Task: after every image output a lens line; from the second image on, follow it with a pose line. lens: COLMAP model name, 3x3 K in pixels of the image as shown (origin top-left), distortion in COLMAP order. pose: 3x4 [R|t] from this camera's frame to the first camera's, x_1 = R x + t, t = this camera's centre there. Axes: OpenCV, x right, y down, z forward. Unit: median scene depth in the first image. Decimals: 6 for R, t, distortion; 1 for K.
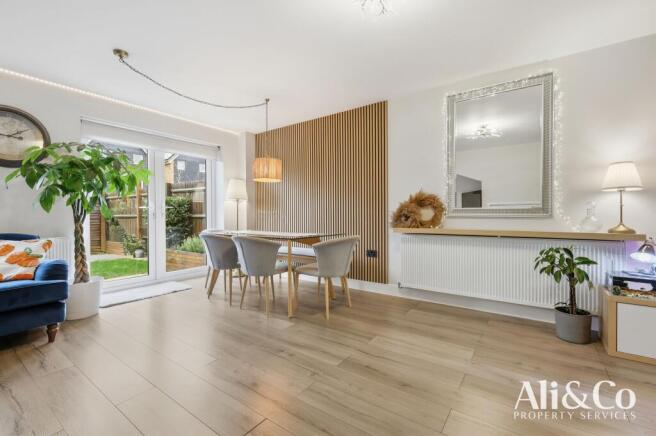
lens RADIAL K [[291.1, 0, 331.5], [0, 291.1, 212.6], [0, 0, 1]] dist [-0.002004, -0.000313]
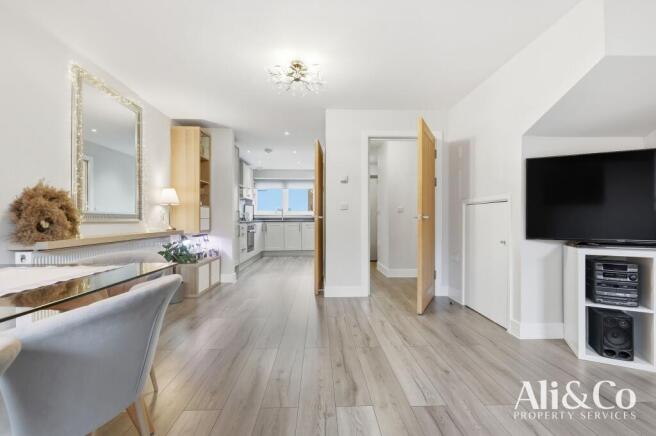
lens RADIAL K [[291.1, 0, 328.1], [0, 291.1, 219.8], [0, 0, 1]] dist [-0.002004, -0.000313]
pose [[-0.613252, 0.000356, 0.789887, -0.770354], [-0.000756, 0.999999, -0.001037, 0.007182], [-0.789887, -0.001233, -0.613251, 1.163439]]
